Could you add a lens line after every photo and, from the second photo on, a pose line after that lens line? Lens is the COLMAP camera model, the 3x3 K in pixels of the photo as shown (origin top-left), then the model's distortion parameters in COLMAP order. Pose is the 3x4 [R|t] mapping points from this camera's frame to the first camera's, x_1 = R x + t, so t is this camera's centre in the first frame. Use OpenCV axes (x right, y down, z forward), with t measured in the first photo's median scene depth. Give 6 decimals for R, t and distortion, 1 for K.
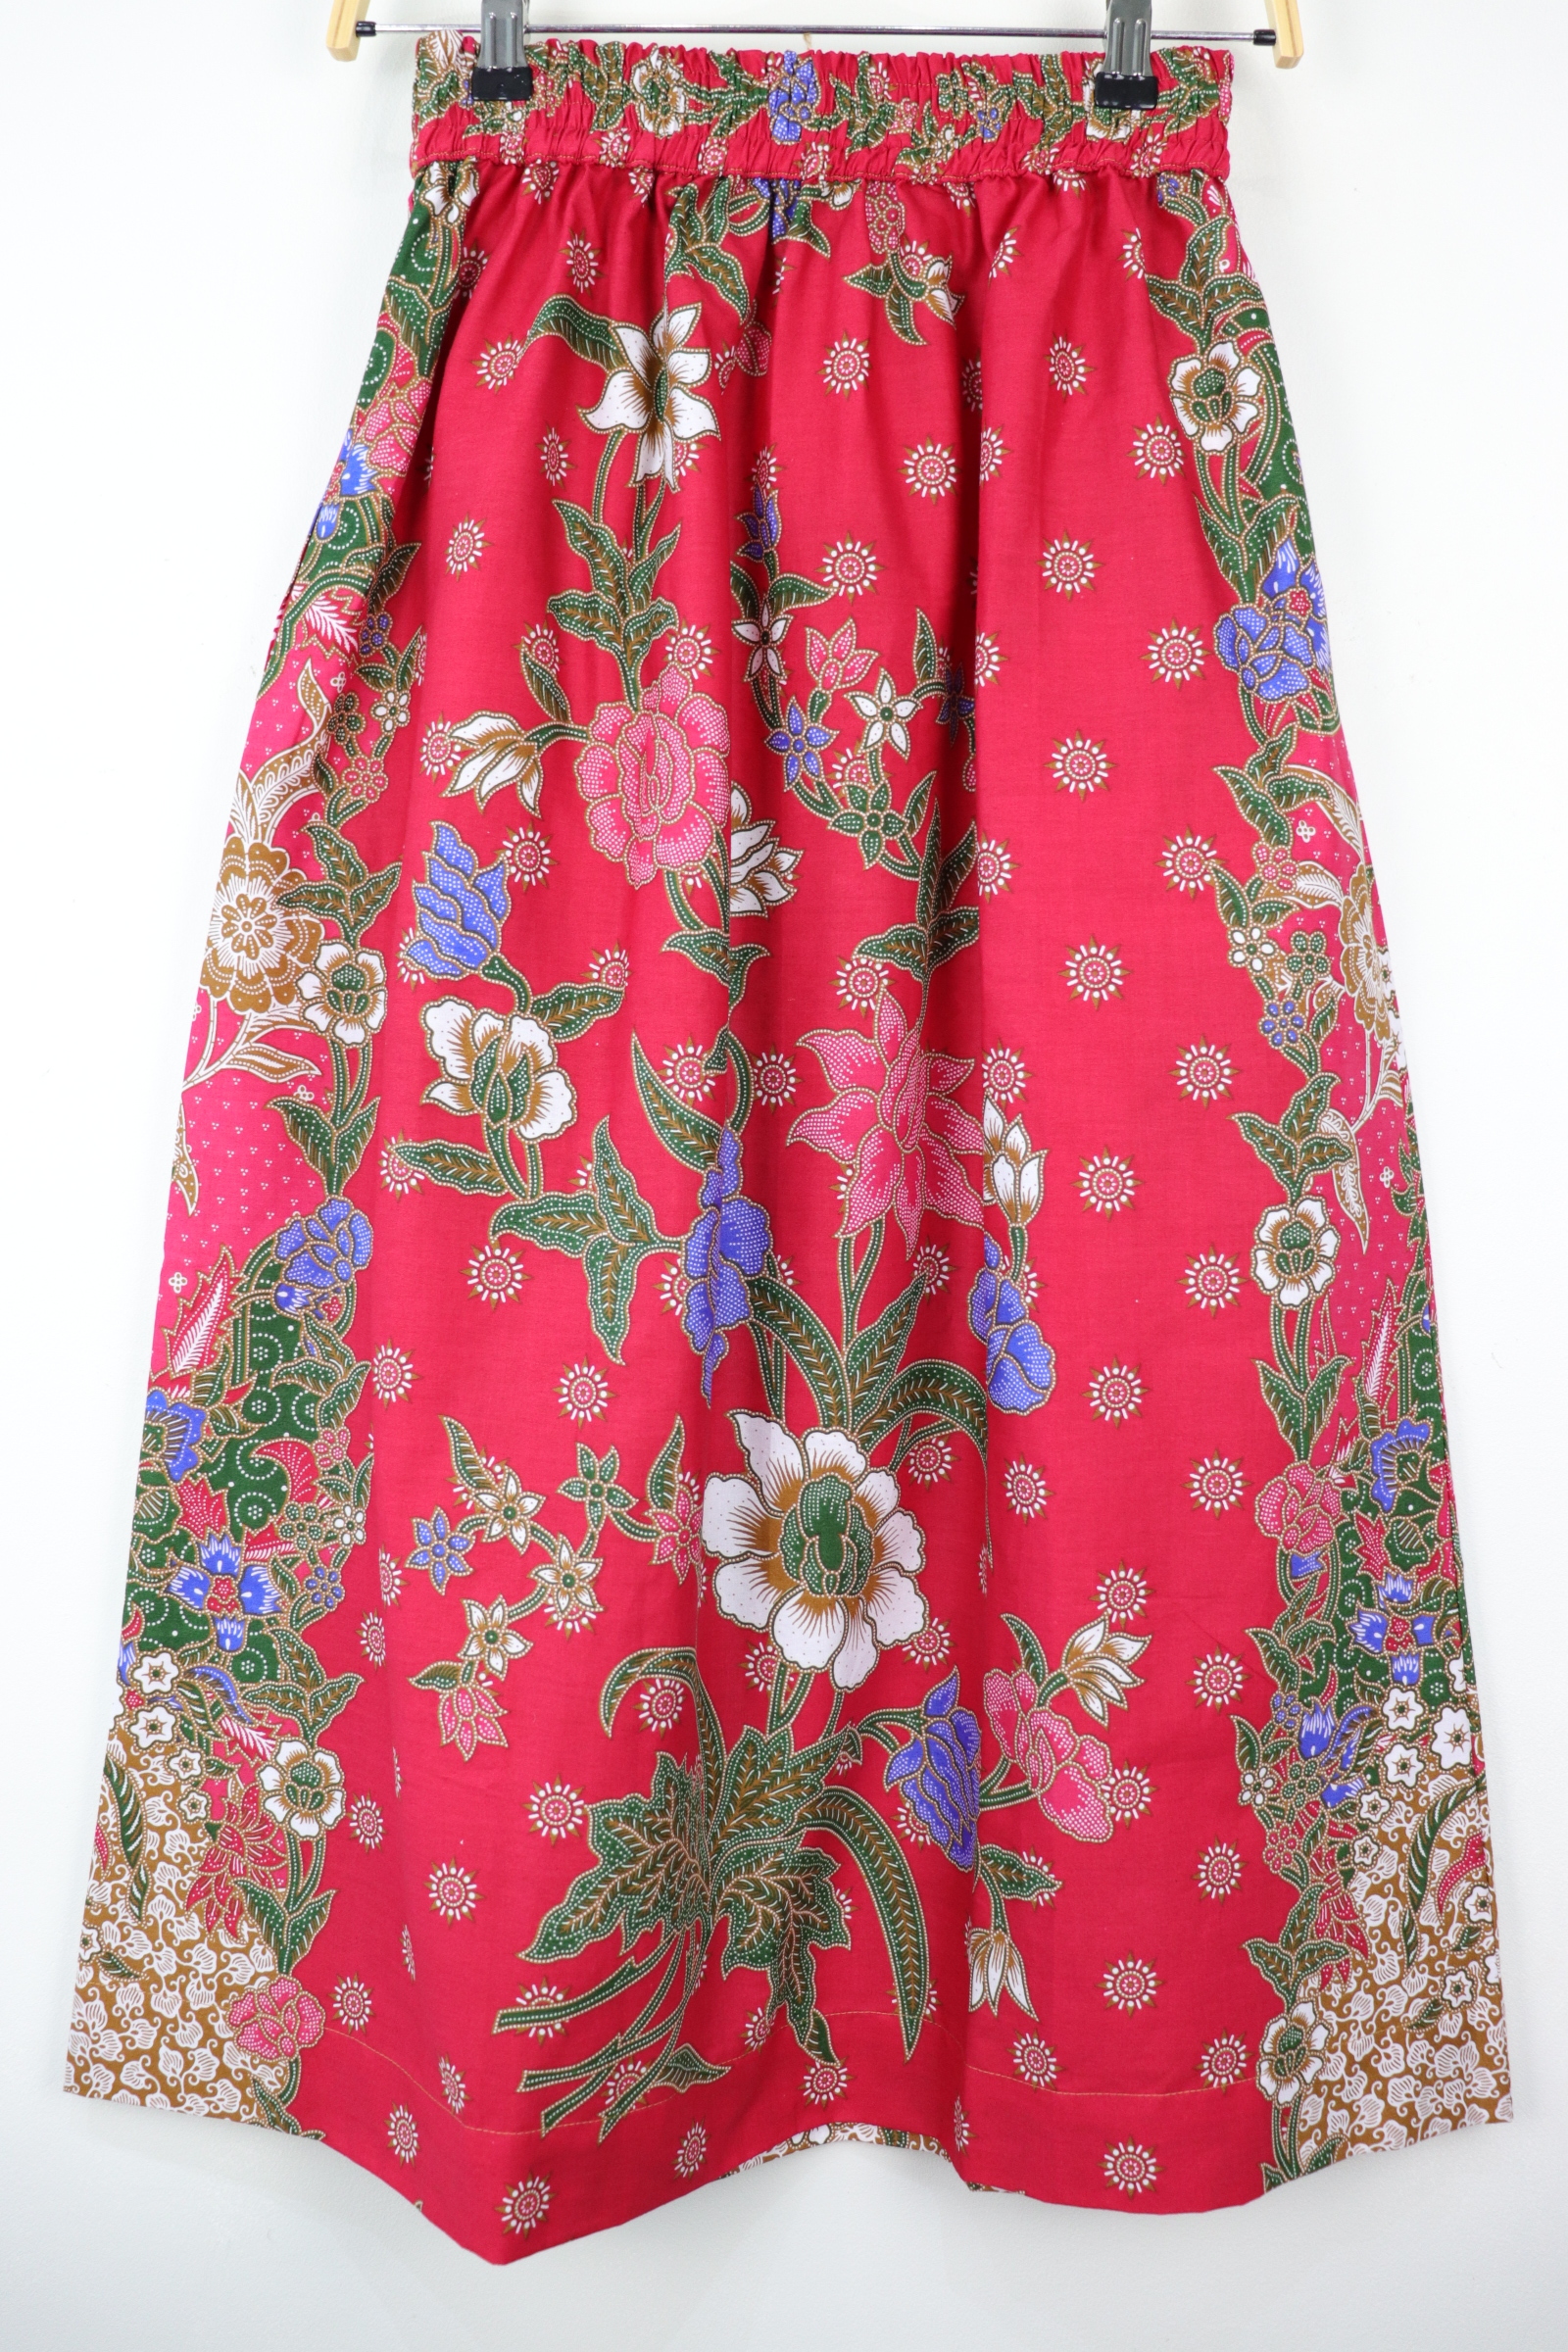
lens RADIAL K [[1964.0, 0, 798.3], [0, 1964.0, 1155.1], [0, 0, 1]] dist [-0.186586, 0.155808]
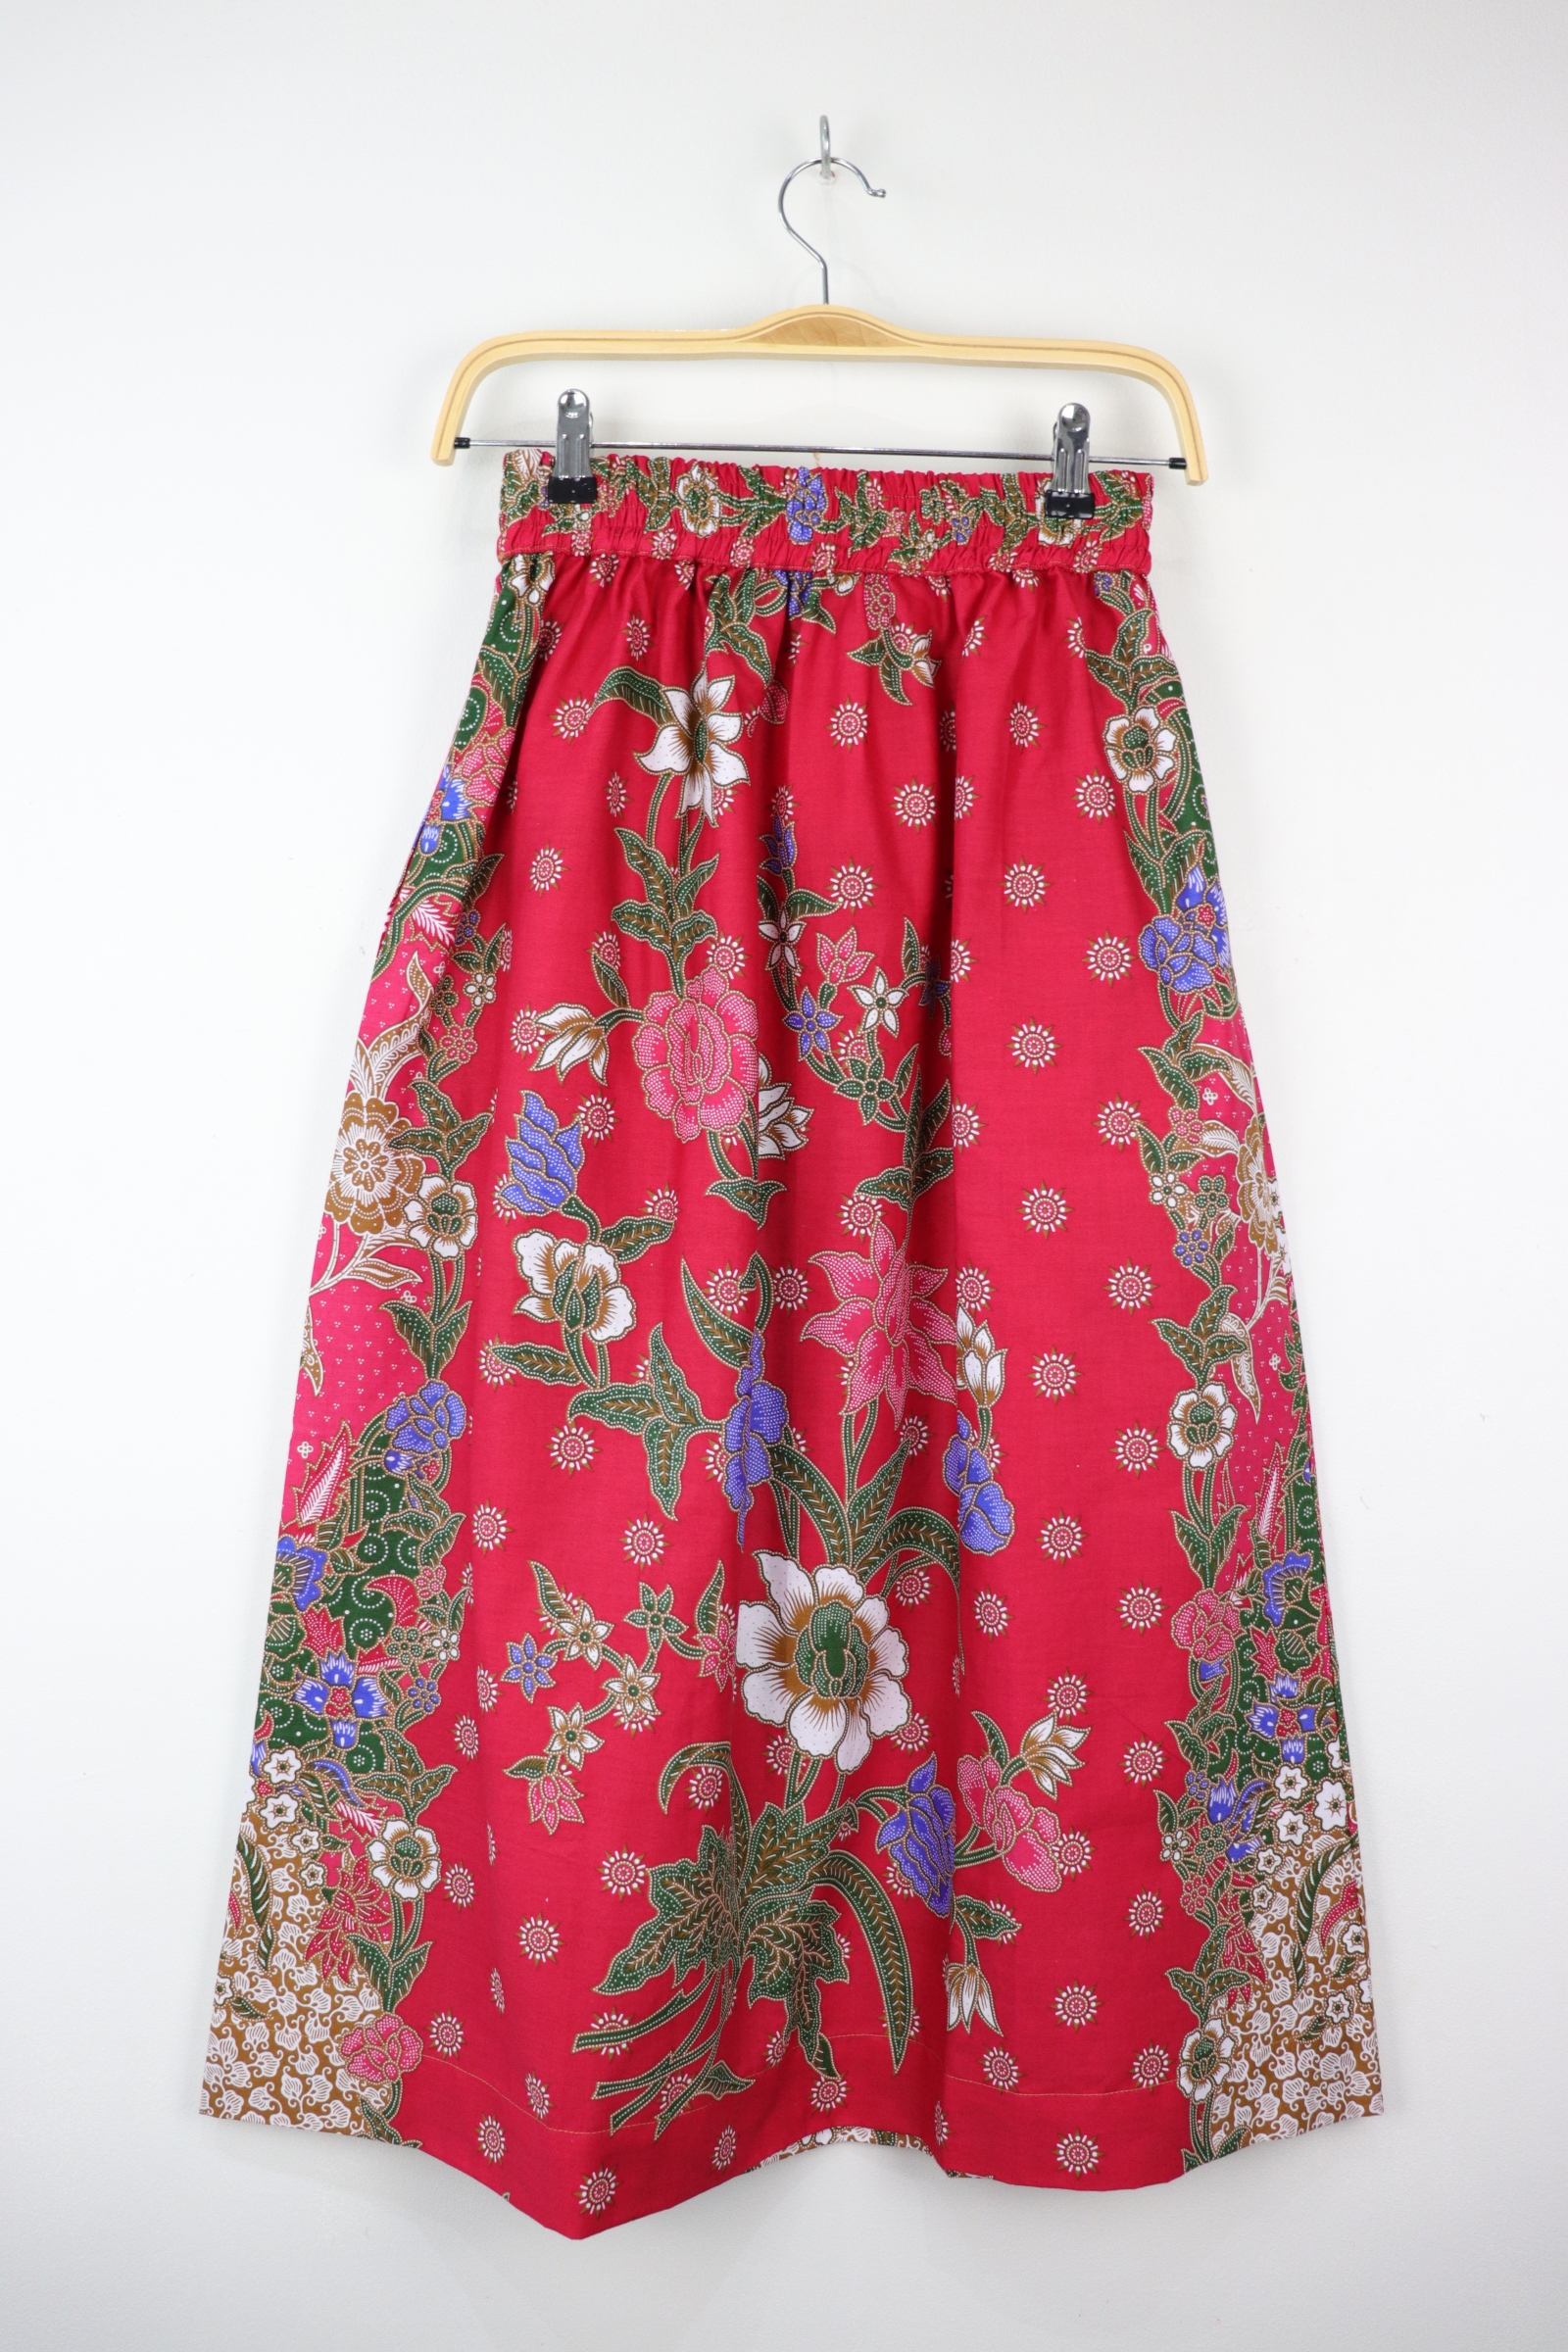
lens RADIAL K [[1964.0, 0, 794.0], [0, 1964.0, 1159.0], [0, 0, 1]] dist [-0.186586, 0.155808]
pose [[0.999352, -0.001371, 0.035973, -0.055819], [0.002434, 0.999561, -0.029515, -0.085977], [-0.035917, 0.029584, 0.998917, -0.262763]]
